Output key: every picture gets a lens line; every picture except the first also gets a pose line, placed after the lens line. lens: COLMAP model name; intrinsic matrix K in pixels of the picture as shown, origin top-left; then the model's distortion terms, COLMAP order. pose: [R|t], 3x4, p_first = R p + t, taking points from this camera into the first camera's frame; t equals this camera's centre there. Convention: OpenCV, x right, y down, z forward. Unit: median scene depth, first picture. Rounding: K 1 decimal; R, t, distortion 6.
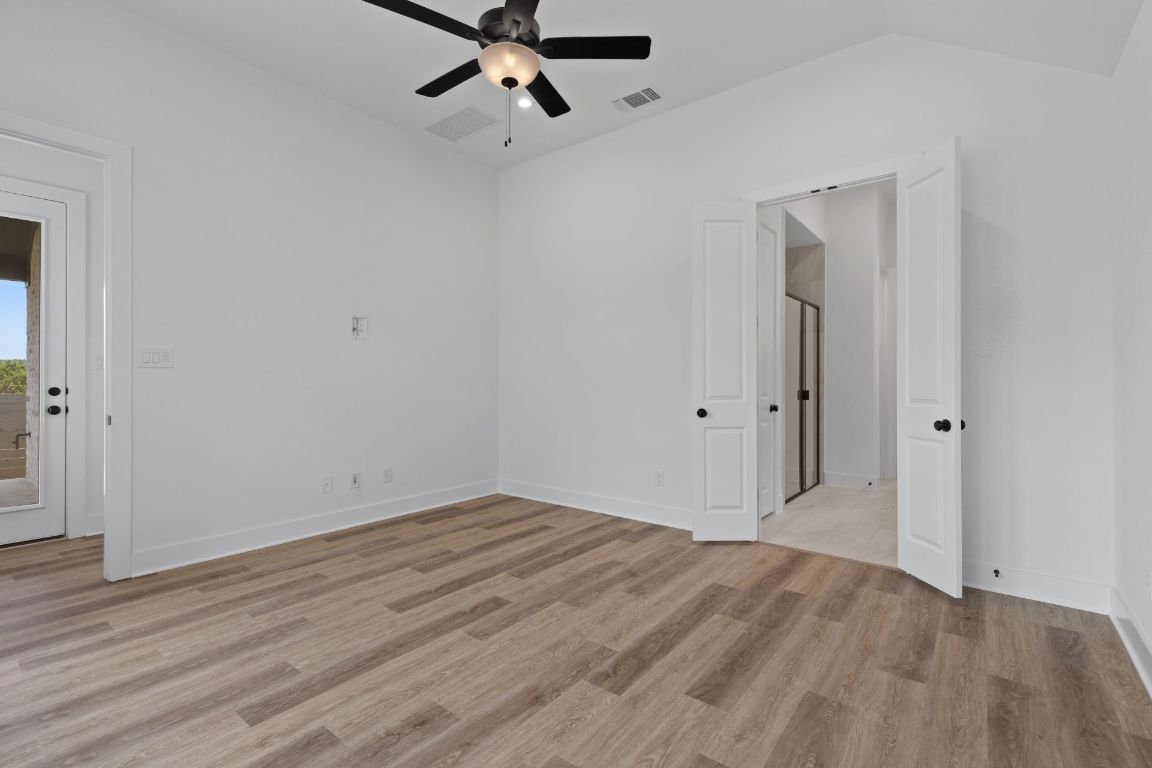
lens RADIAL K [[517.8, 0, 578.6], [0, 517.8, 381.2], [0, 0, 1]] dist [0.008844, -0.000729]
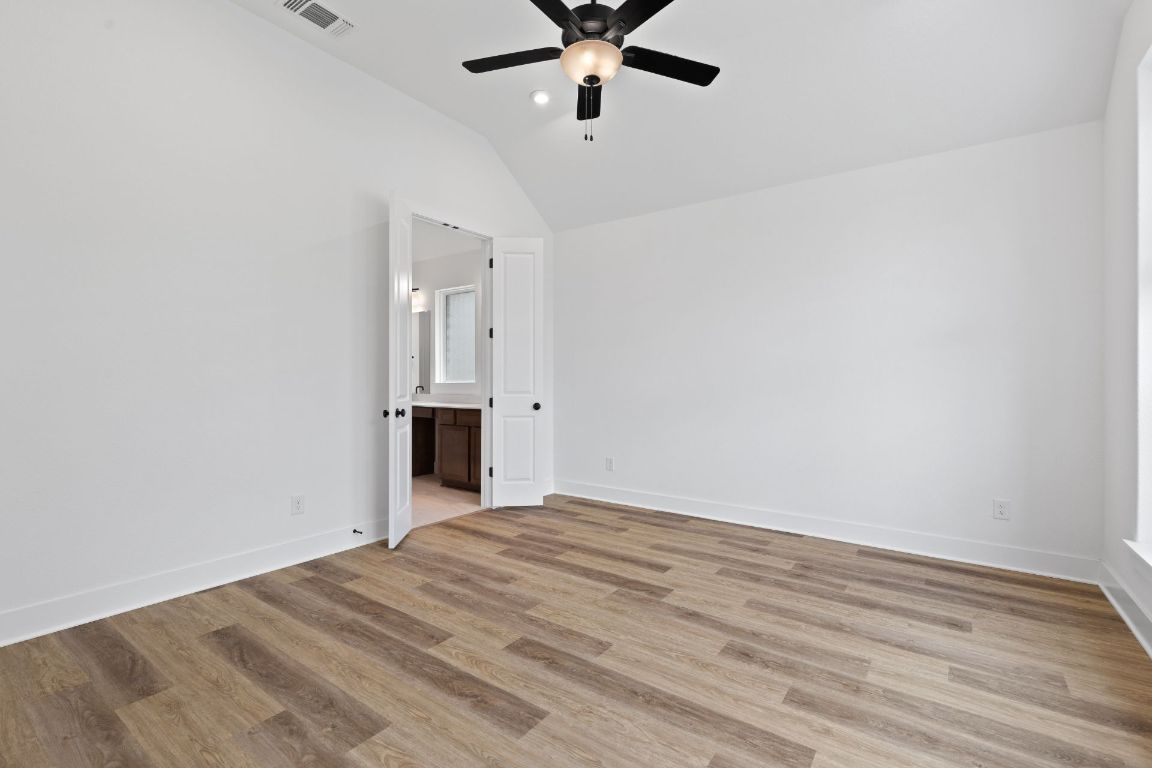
lens RADIAL K [[517.8, 0, 578.6], [0, 517.8, 381.2], [0, 0, 1]] dist [0.008844, -0.000729]
pose [[-0.040126, -0.003707, 0.999188, -1.035112], [-0.003045, 0.999989, 0.003588, -0.003091], [-0.999190, -0.002898, -0.040137, 0.981924]]
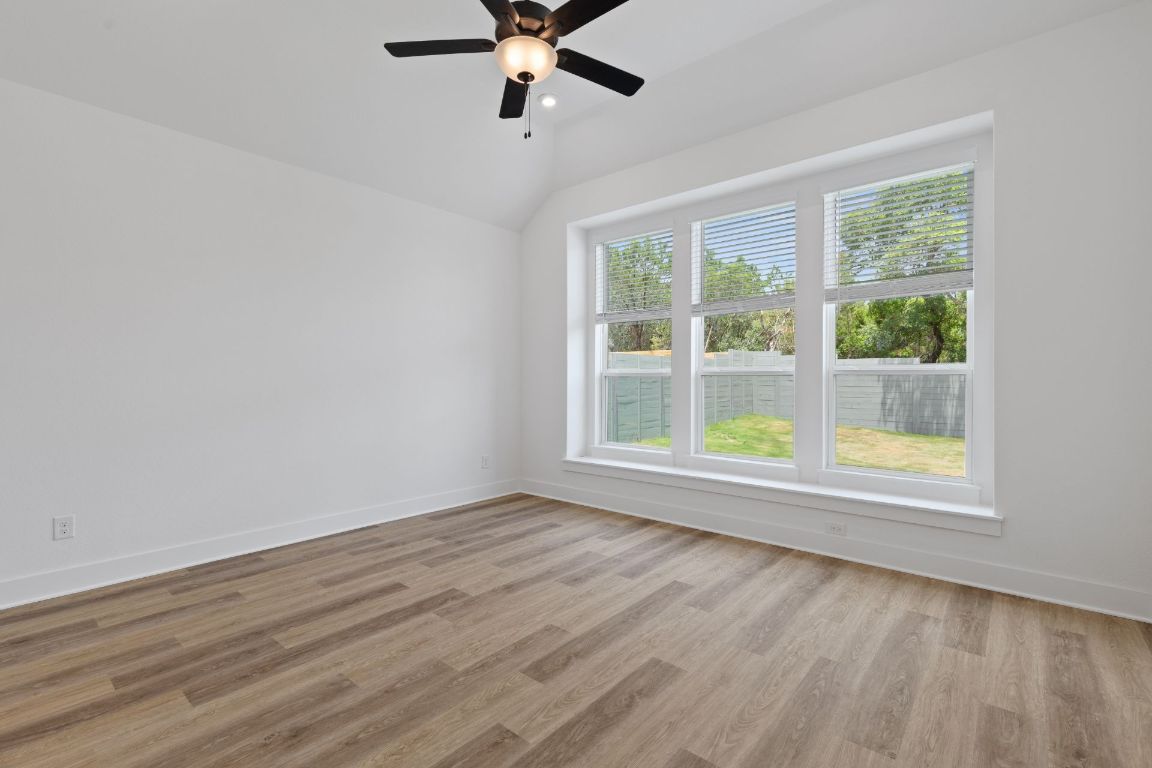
lens RADIAL K [[517.8, 0, 578.6], [0, 517.8, 381.2], [0, 0, 1]] dist [0.008844, -0.000729]
pose [[-0.999086, -0.001042, 0.042729, -0.255921], [-0.000837, 0.999988, 0.004803, -0.003413], [-0.042733, 0.004763, -0.999075, 1.826922]]
